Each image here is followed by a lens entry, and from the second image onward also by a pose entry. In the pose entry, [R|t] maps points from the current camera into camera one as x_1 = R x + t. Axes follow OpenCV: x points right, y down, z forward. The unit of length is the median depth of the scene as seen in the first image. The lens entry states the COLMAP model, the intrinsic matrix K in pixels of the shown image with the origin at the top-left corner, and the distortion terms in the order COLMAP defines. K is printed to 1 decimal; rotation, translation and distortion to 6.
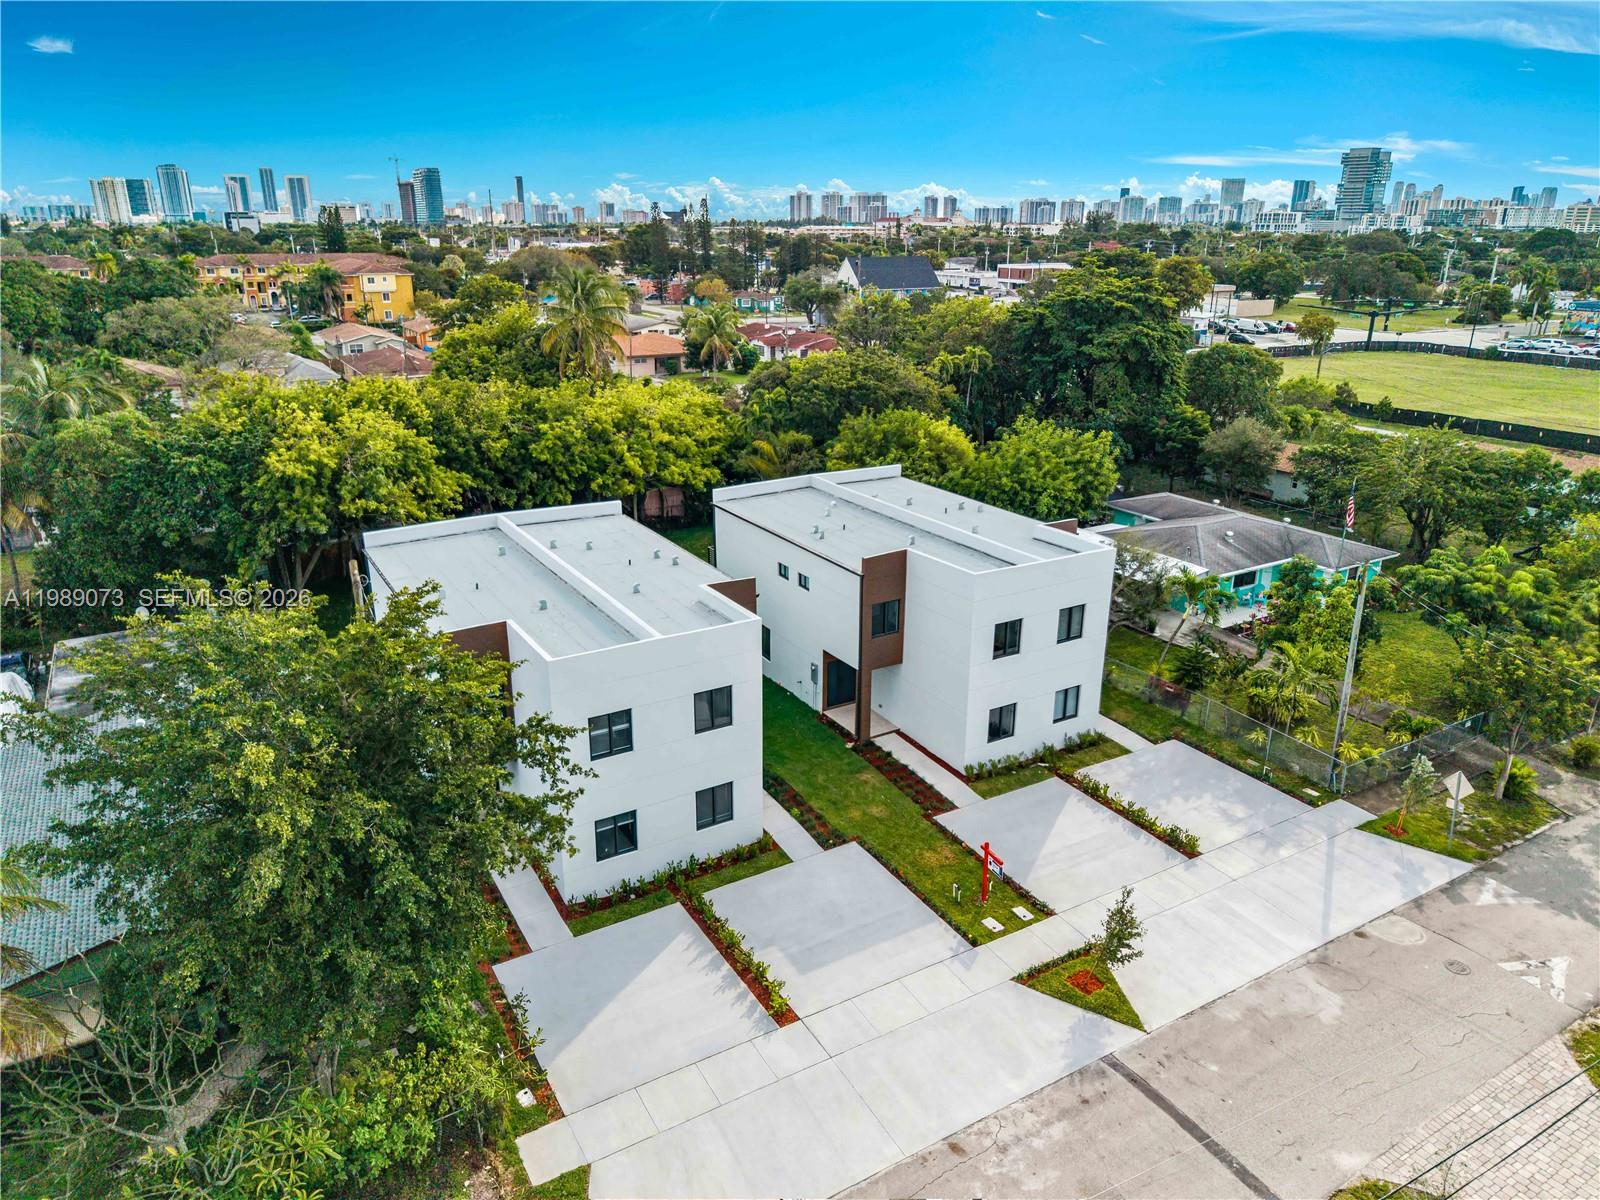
lens RADIAL K [[1078.5, 0, 806.5], [0, 1078.5, 599.8], [0, 0, 1]] dist [0.006028, -0.003623]
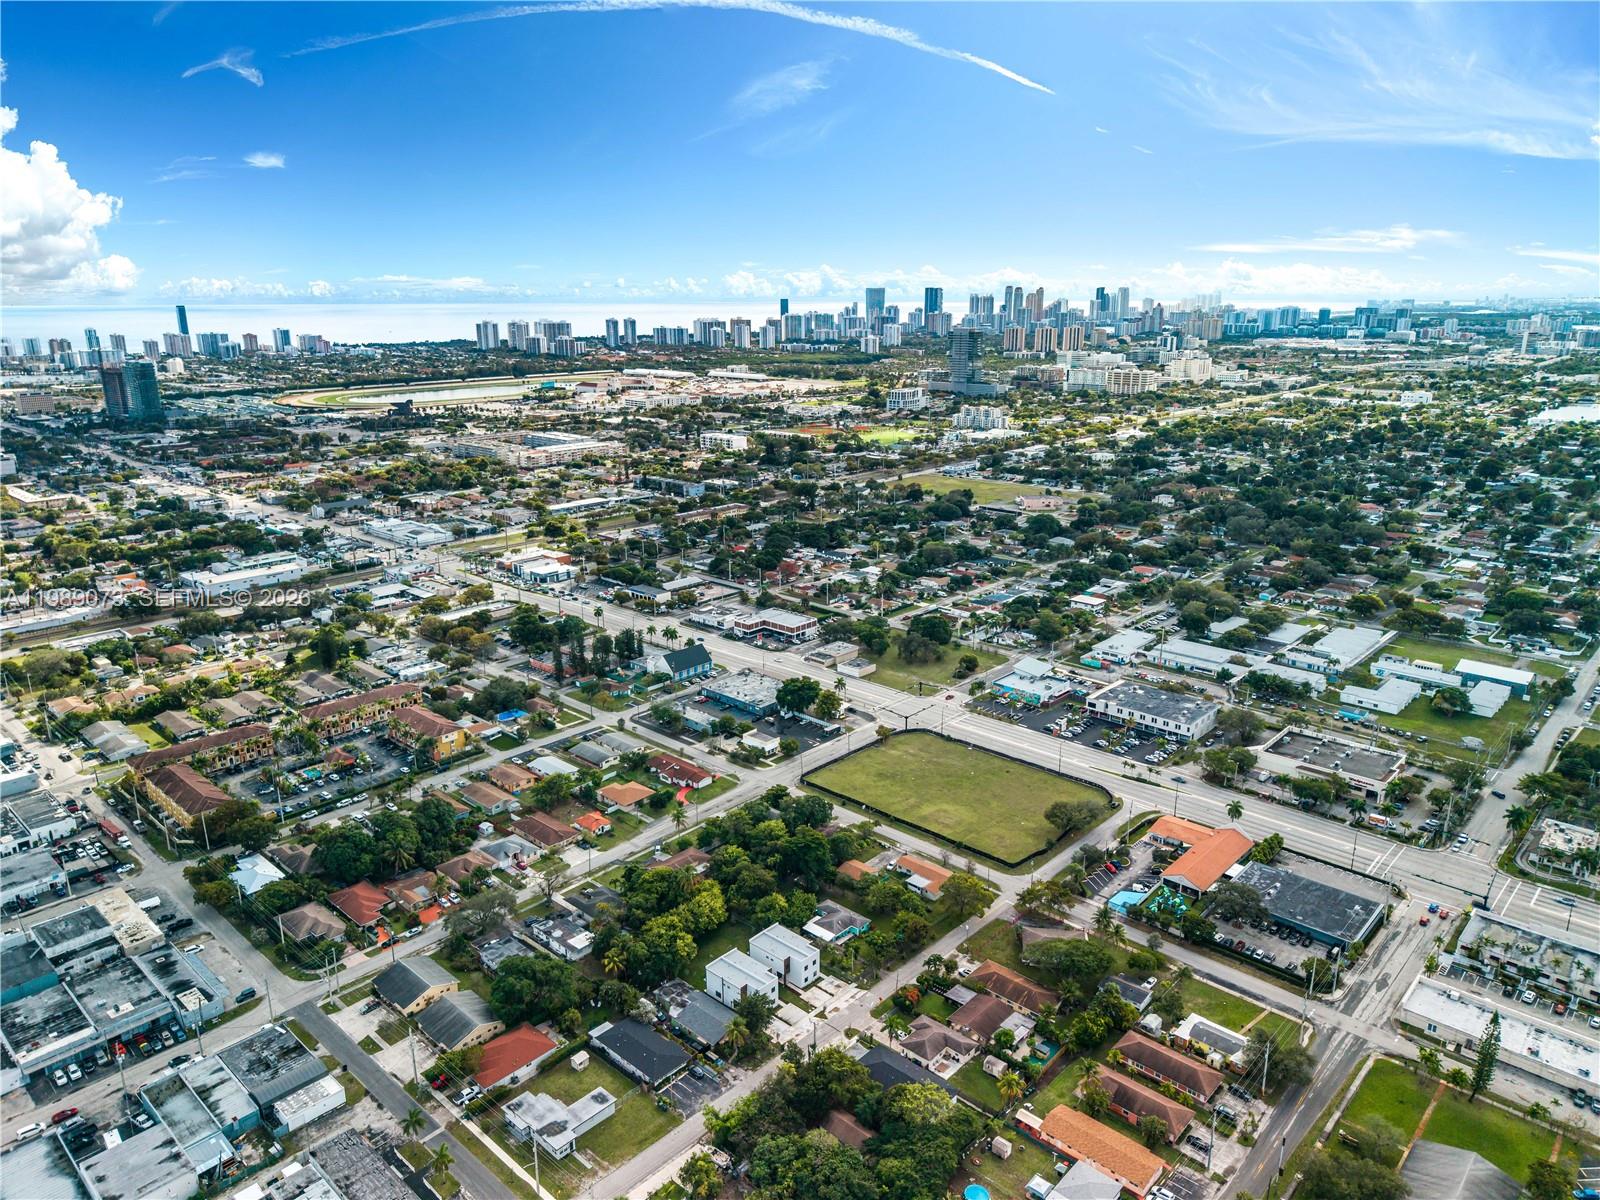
lens RADIAL K [[1097.2, 0, 804.9], [0, 1097.2, 548.1], [0, 0, 1]] dist [0.043368, -0.040925]
pose [[0.958464, -0.071407, 0.276131, -1.595755], [0.101449, 0.990191, -0.096074, -1.962198], [-0.266562, 0.120096, 0.956306, -6.142896]]
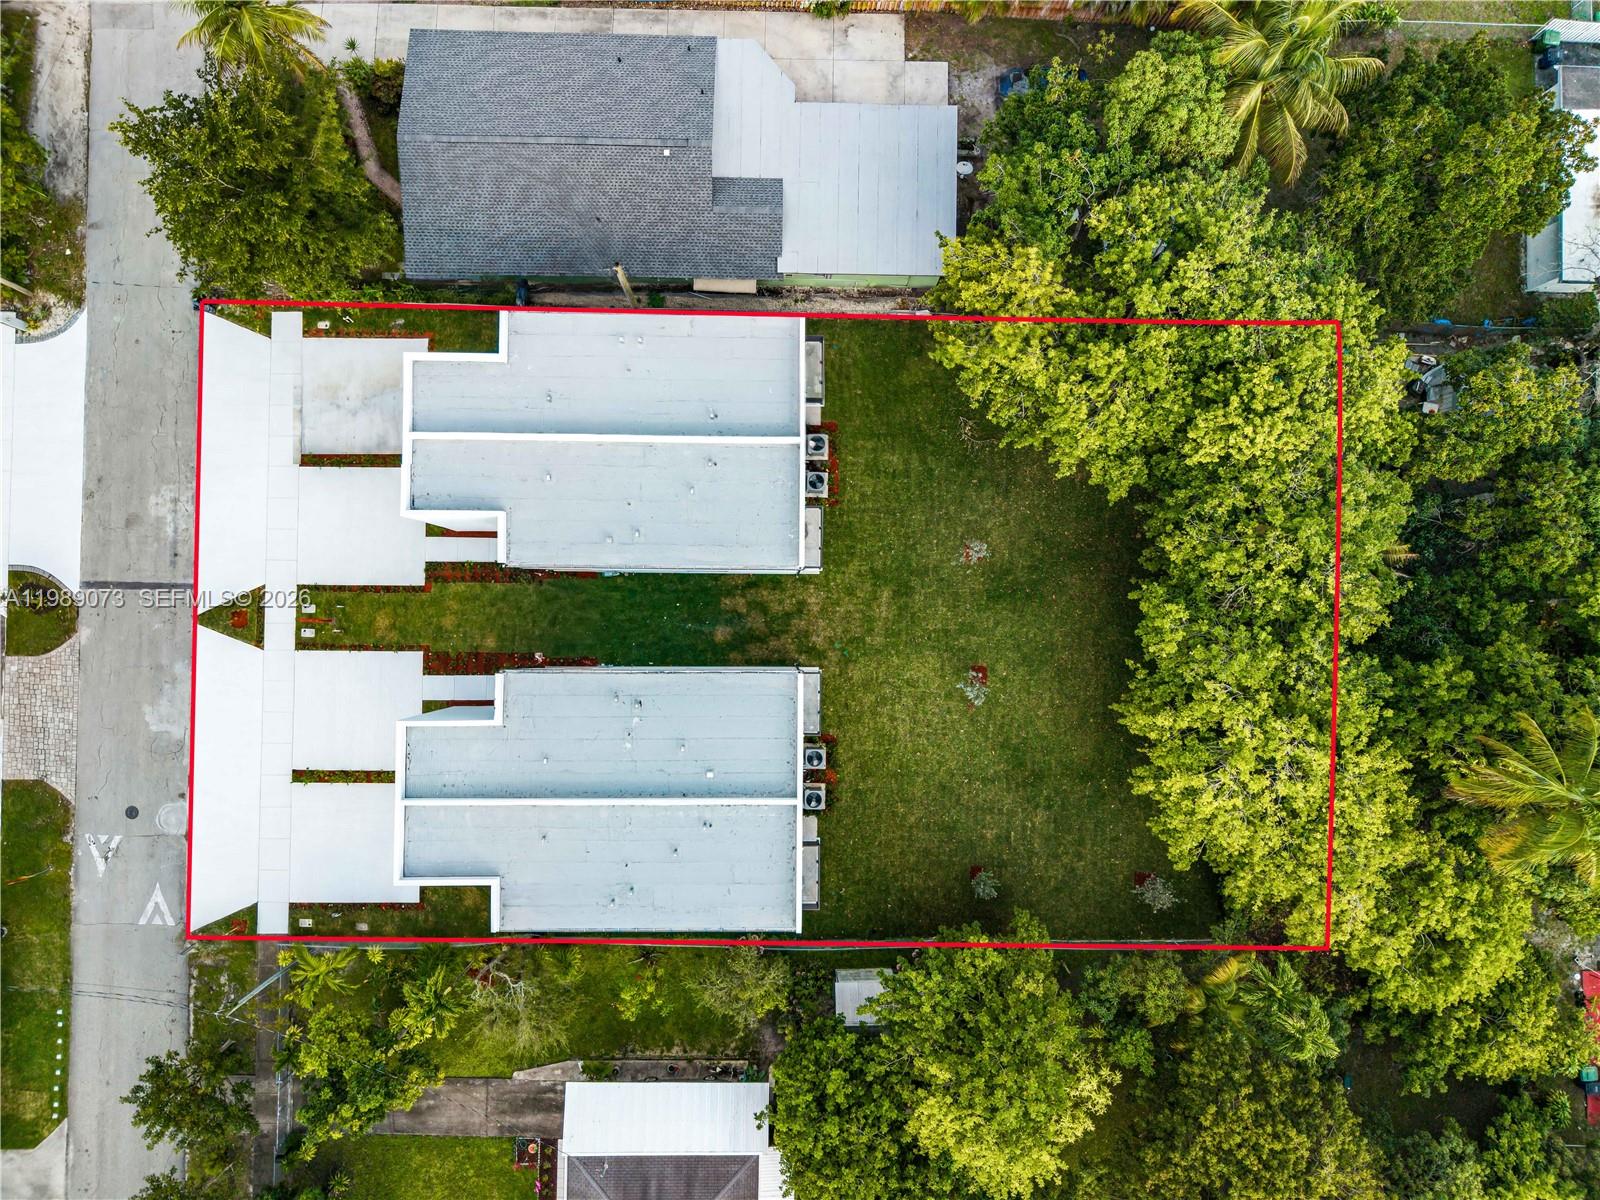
lens RADIAL K [[1078.5, 0, 806.5], [0, 1078.5, 599.8], [0, 0, 1]] dist [0.006028, -0.003623]
pose [[-0.517716, 0.854807, -0.035719, -0.141464], [-0.313387, -0.150625, 0.937603, -1.206292], [0.796090, 0.496606, 0.345867, 0.843112]]
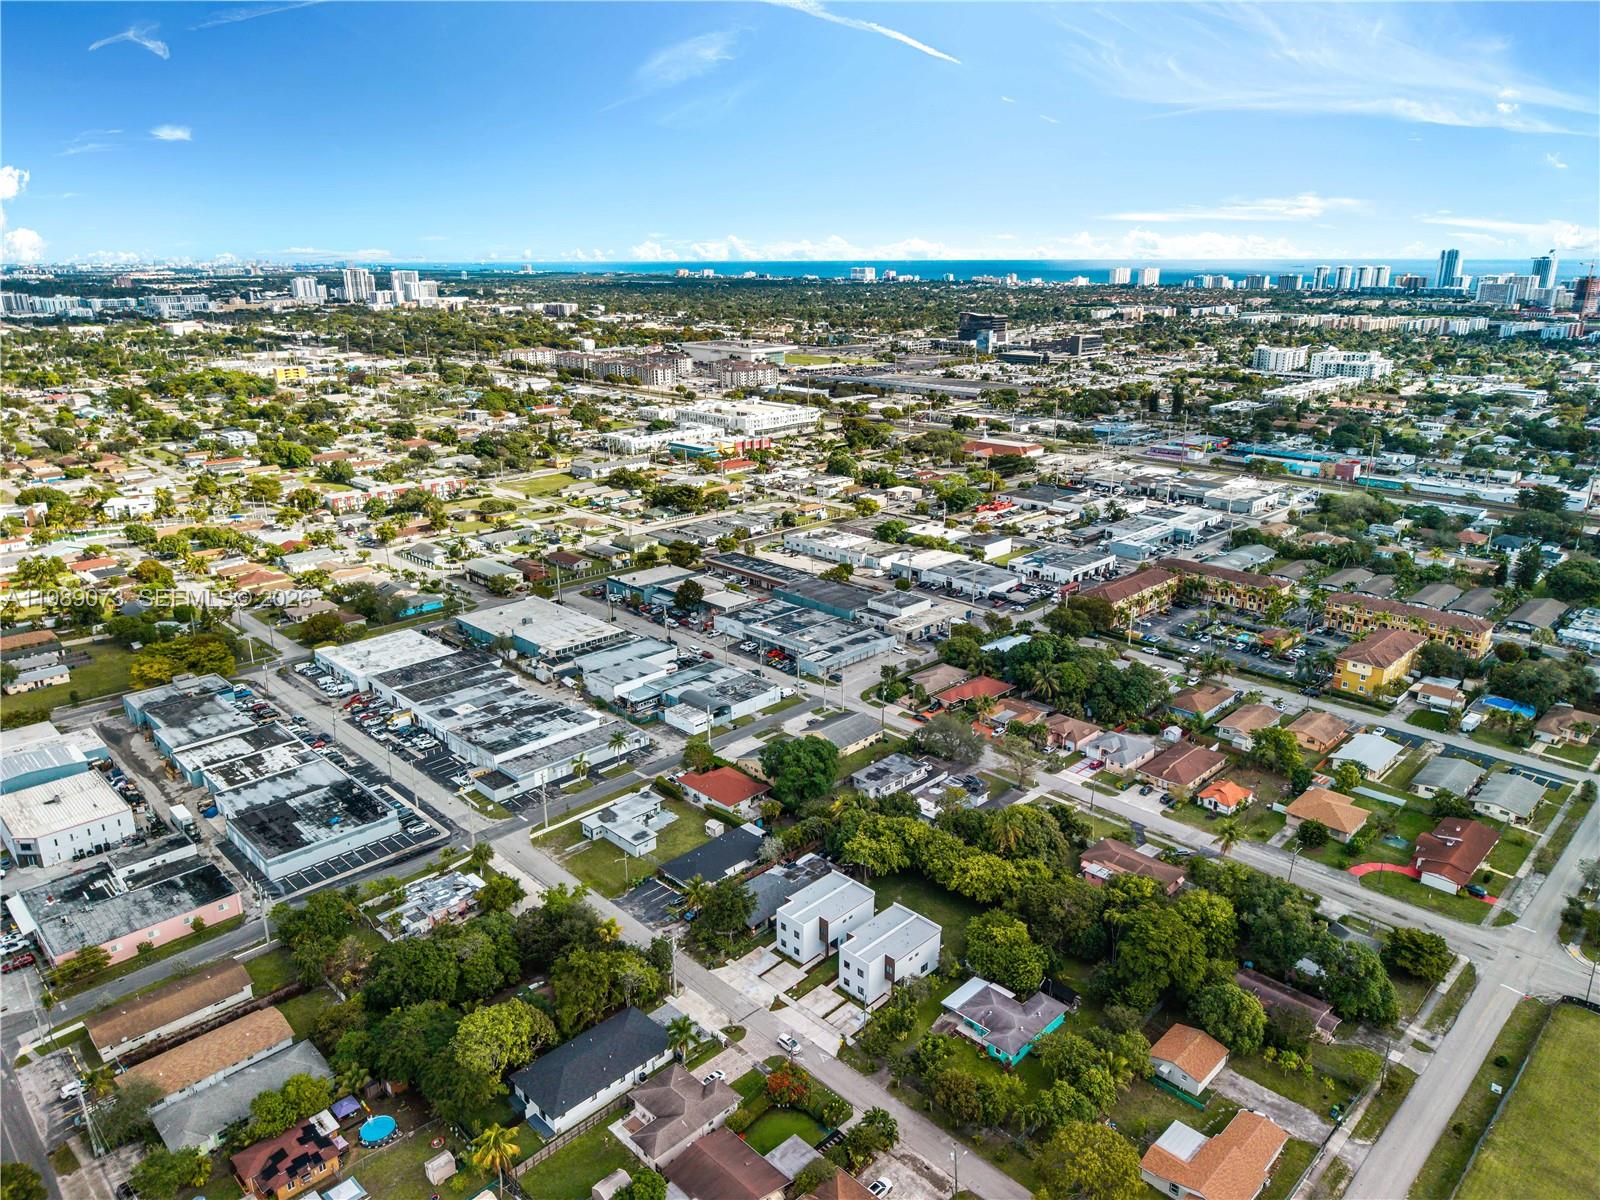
lens RADIAL K [[1097.2, 0, 804.9], [0, 1097.2, 548.1], [0, 0, 1]] dist [0.043368, -0.040925]
pose [[0.248014, 0.249844, -0.935984, 4.166139], [-0.319793, 0.933126, 0.164344, -2.373368], [0.914451, 0.258562, 0.311327, -1.117698]]
